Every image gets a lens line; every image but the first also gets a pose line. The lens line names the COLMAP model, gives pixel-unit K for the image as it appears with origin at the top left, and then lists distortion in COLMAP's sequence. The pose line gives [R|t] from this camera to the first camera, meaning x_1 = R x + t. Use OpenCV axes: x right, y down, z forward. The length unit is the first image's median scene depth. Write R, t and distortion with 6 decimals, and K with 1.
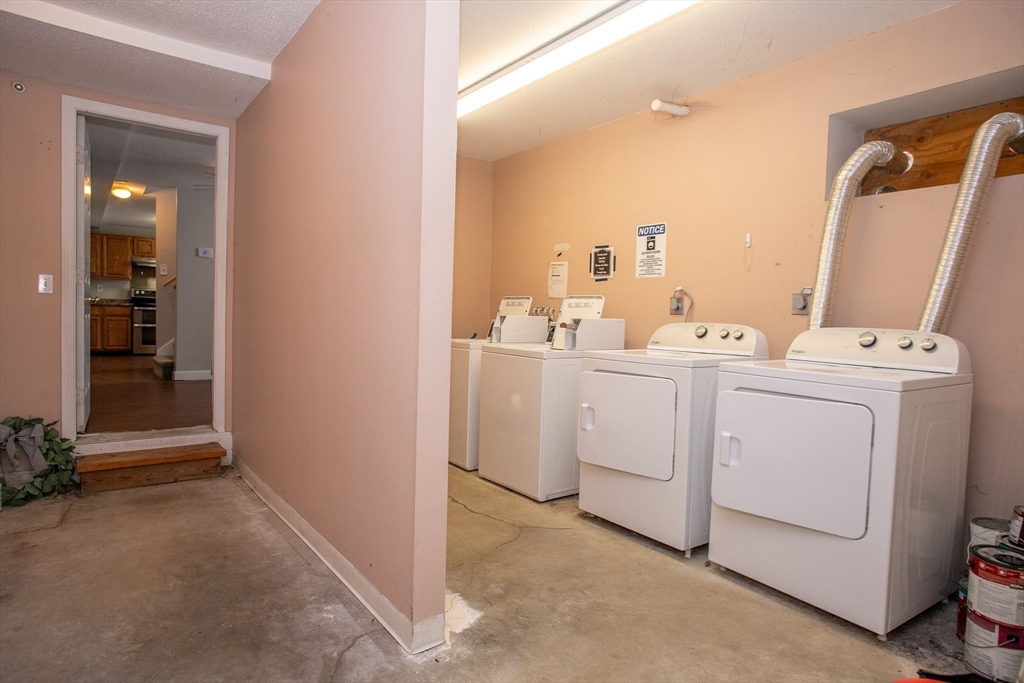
lens RADIAL K [[586.2, 0, 505.4], [0, 586.2, 342.5], [0, 0, 1]] dist [-0.075716, 0.053343]
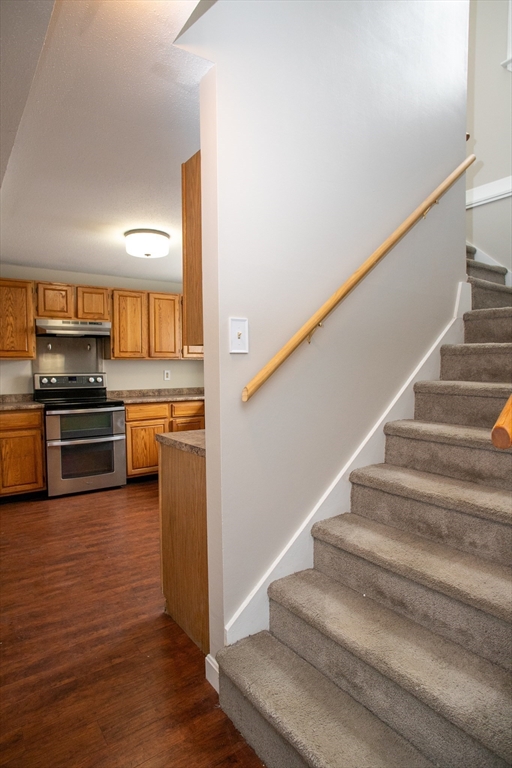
lens RADIAL K [[439.6, 0, 256.7], [0, 439.6, 388.1], [0, 0, 1]] dist [-0.075716, 0.053343]
pose [[0.999111, -0.036728, -0.020716, -0.439212], [0.036831, 0.999311, 0.004573, -0.077086], [0.020534, -0.005332, 0.999775, 0.594866]]
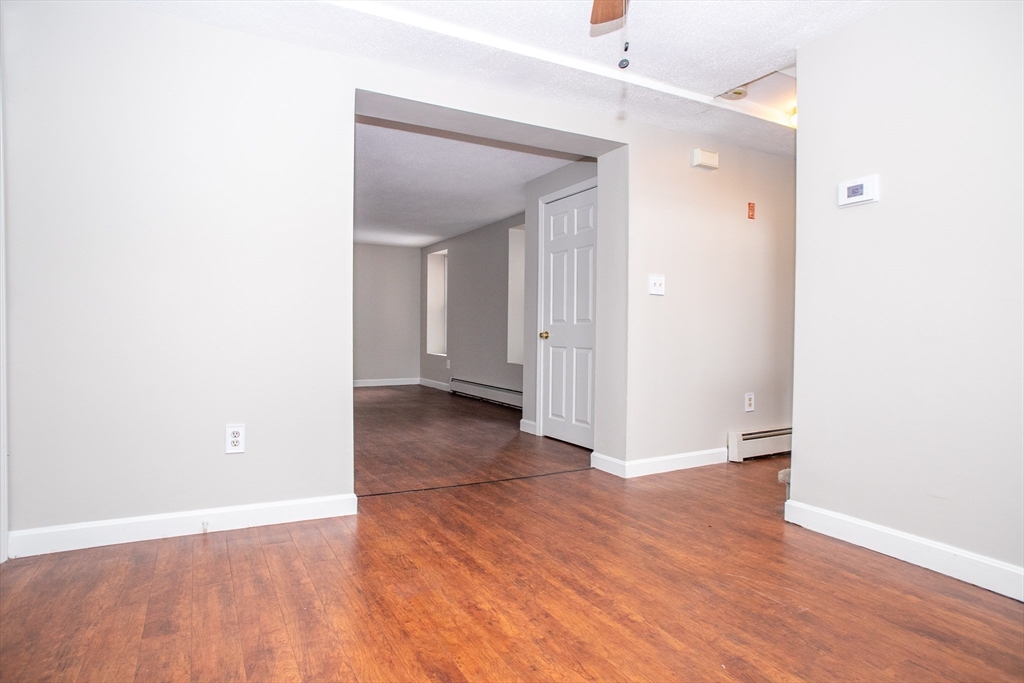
lens RADIAL K [[586.2, 0, 505.4], [0, 586.2, 342.5], [0, 0, 1]] dist [-0.075716, 0.053343]
pose [[-0.154186, -0.012099, -0.987968, -0.091187], [-0.057359, 0.998348, -0.003274, -0.032368], [0.986375, 0.056164, -0.154626, 0.575229]]
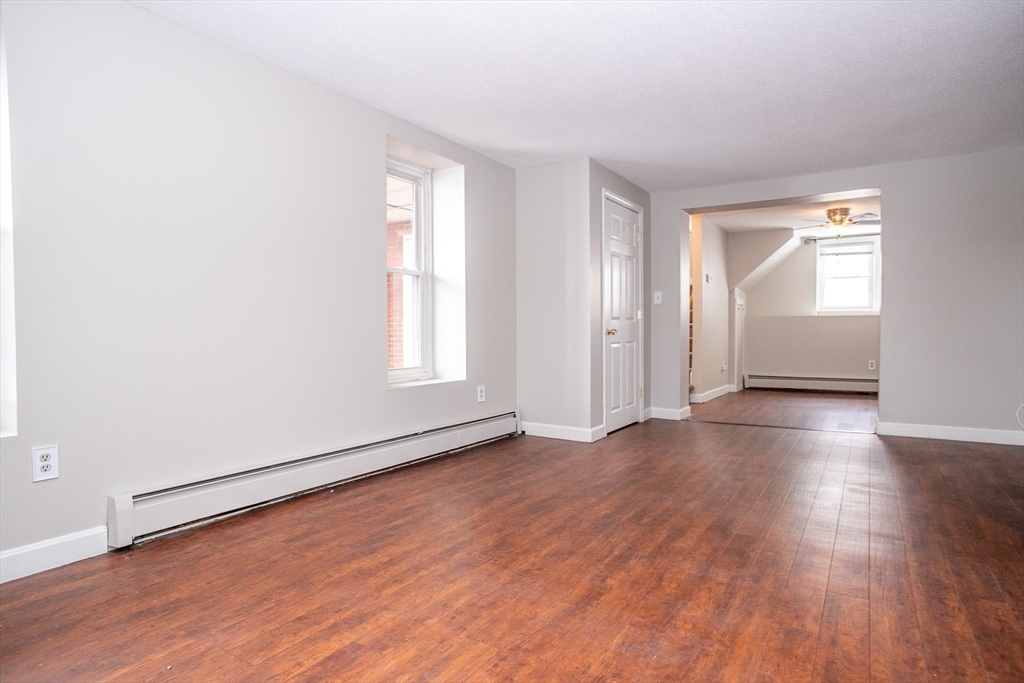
lens RADIAL K [[586.2, 0, 505.4], [0, 586.2, 342.5], [0, 0, 1]] dist [-0.075716, 0.053343]
pose [[0.936808, -0.041228, 0.347407, -0.844727], [0.046313, 0.998907, -0.006342, -0.034139], [-0.346766, 0.022031, 0.937693, 0.097740]]
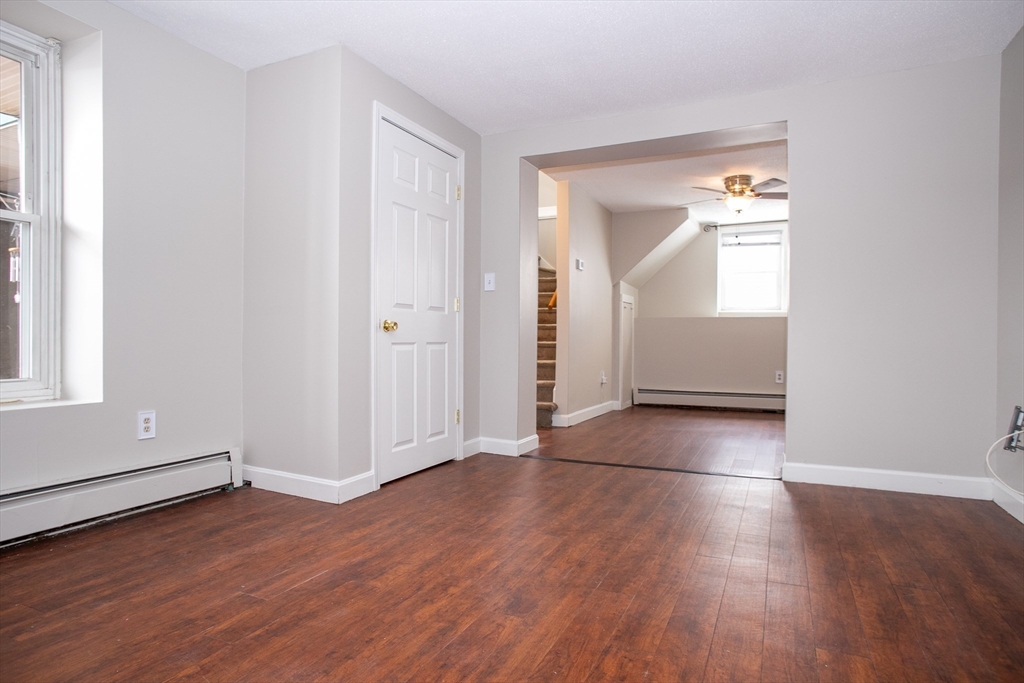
lens RADIAL K [[586.2, 0, 505.4], [0, 586.2, 342.5], [0, 0, 1]] dist [-0.075716, 0.053343]
pose [[0.888390, -0.026458, 0.458326, -0.678763], [0.038109, 0.999142, -0.016189, -0.025589], [-0.457505, 0.031849, 0.888636, 0.219218]]
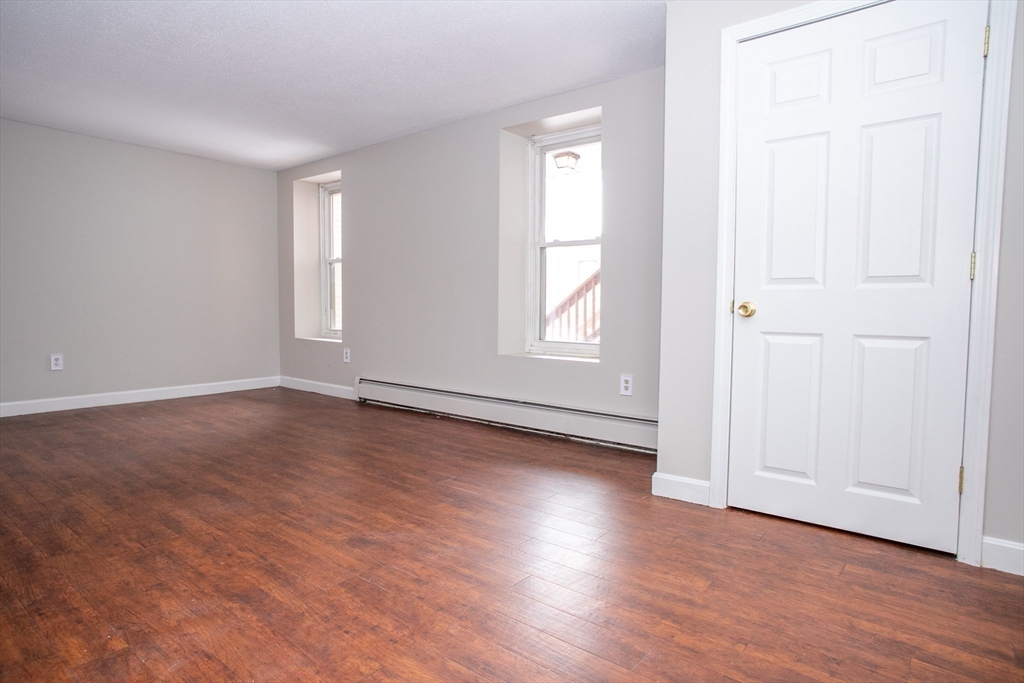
lens RADIAL K [[586.2, 0, 505.4], [0, 586.2, 342.5], [0, 0, 1]] dist [-0.075716, 0.053343]
pose [[0.230877, 0.036144, -0.972311, -0.375254], [-0.038864, 0.998855, 0.027902, -0.031095], [0.972206, 0.031346, 0.232017, 0.376559]]
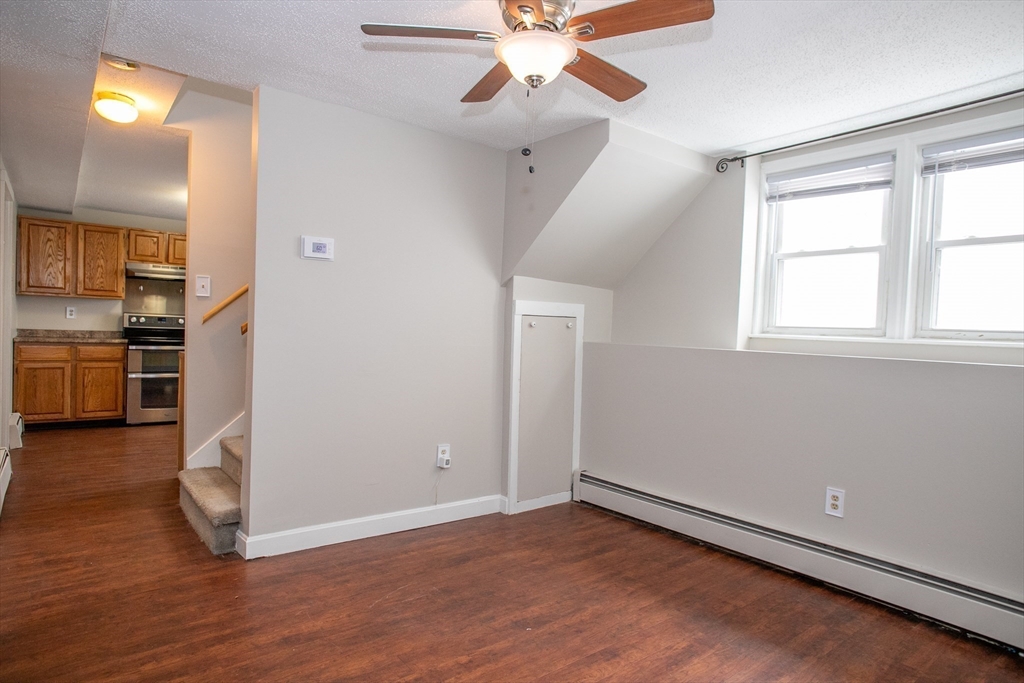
lens RADIAL K [[586.2, 0, 505.4], [0, 586.2, 342.5], [0, 0, 1]] dist [-0.075716, 0.053343]
pose [[0.999708, 0.003162, 0.023938, -0.269002], [-0.002686, 0.999798, -0.019900, -0.053825], [-0.023997, 0.019830, 0.999515, 0.392098]]
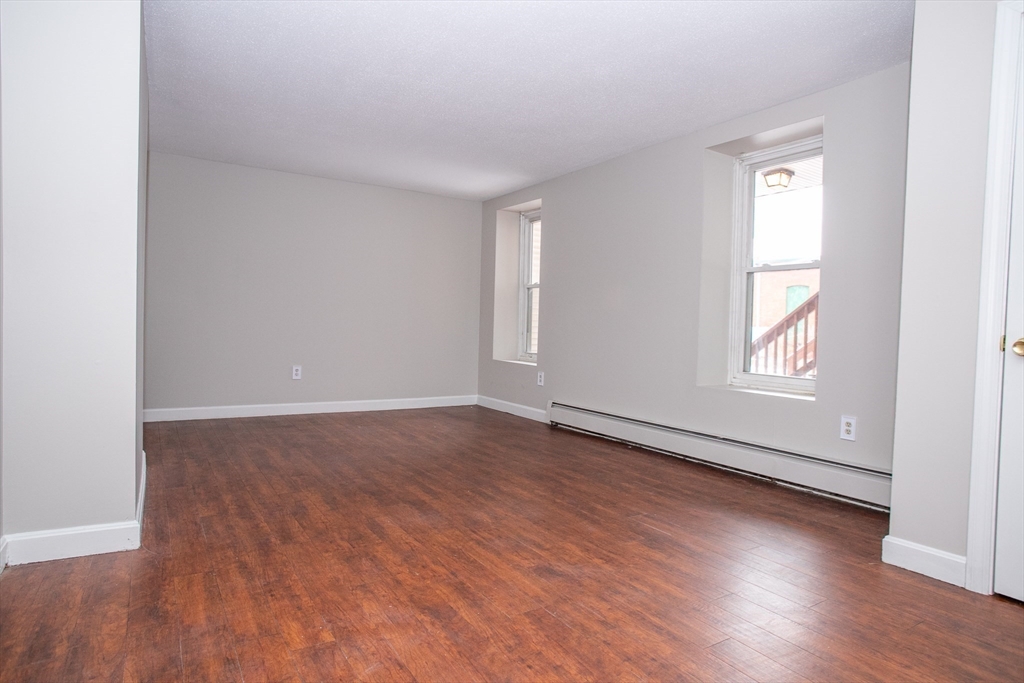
lens RADIAL K [[586.2, 0, 505.4], [0, 586.2, 342.5], [0, 0, 1]] dist [-0.075716, 0.053343]
pose [[-0.092951, -0.002354, -0.995668, -0.381759], [-0.069454, 0.997577, 0.004125, -0.032317], [0.993245, 0.069536, -0.092889, 0.375180]]
